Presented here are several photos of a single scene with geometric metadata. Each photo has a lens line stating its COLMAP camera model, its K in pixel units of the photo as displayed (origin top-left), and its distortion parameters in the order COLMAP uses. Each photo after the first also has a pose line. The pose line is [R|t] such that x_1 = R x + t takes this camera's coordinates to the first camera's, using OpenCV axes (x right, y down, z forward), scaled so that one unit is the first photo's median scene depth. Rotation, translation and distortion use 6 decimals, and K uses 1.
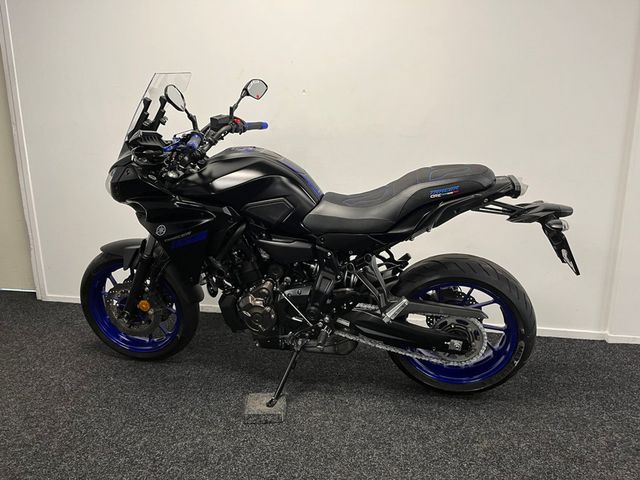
lens RADIAL K [[493.8, 0, 318.9], [0, 493.8, 221.0], [0, 0, 1]] dist [0.090068, -0.117686]
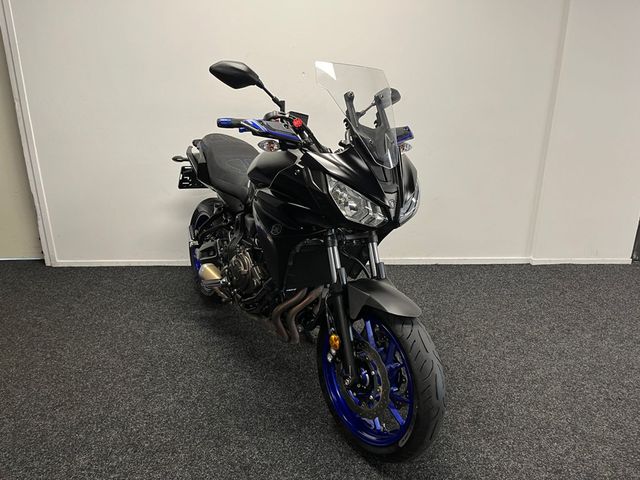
lens RADIAL K [[493.8, 0, 318.9], [0, 493.8, 221.0], [0, 0, 1]] dist [0.090068, -0.117686]
pose [[0.977985, -0.054240, 0.201504, -0.343897], [0.036943, 0.995379, 0.088628, -0.019615], [-0.205380, -0.079233, 0.975470, -0.249236]]
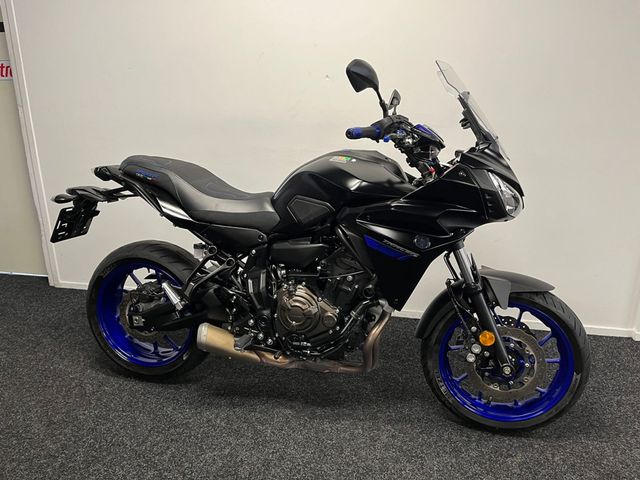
lens RADIAL K [[493.8, 0, 318.9], [0, 493.8, 221.0], [0, 0, 1]] dist [0.090068, -0.117686]
pose [[0.999957, 0.009281, 0.000333, -0.062293], [-0.009278, 0.996852, 0.078745, -0.087187], [0.000399, -0.078745, 0.996895, 0.055998]]
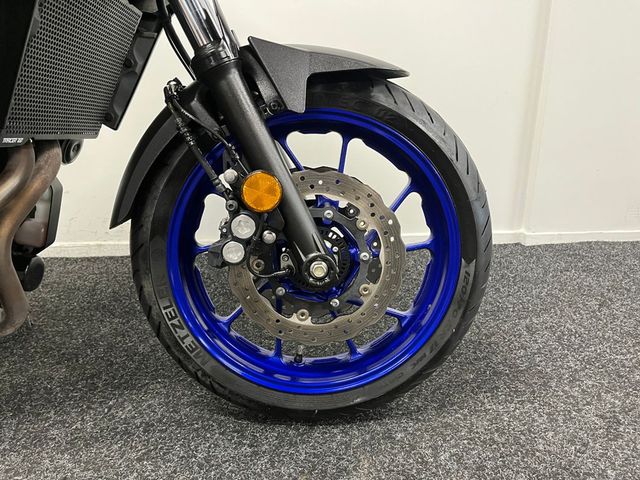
lens RADIAL K [[493.8, 0, 318.9], [0, 493.8, 221.0], [0, 0, 1]] dist [0.090068, -0.117686]
pose [[0.964279, -0.073125, 0.254595, 0.199209], [0.052657, 0.994876, 0.086313, 0.193086], [-0.259602, -0.069824, 0.963188, 0.604388]]
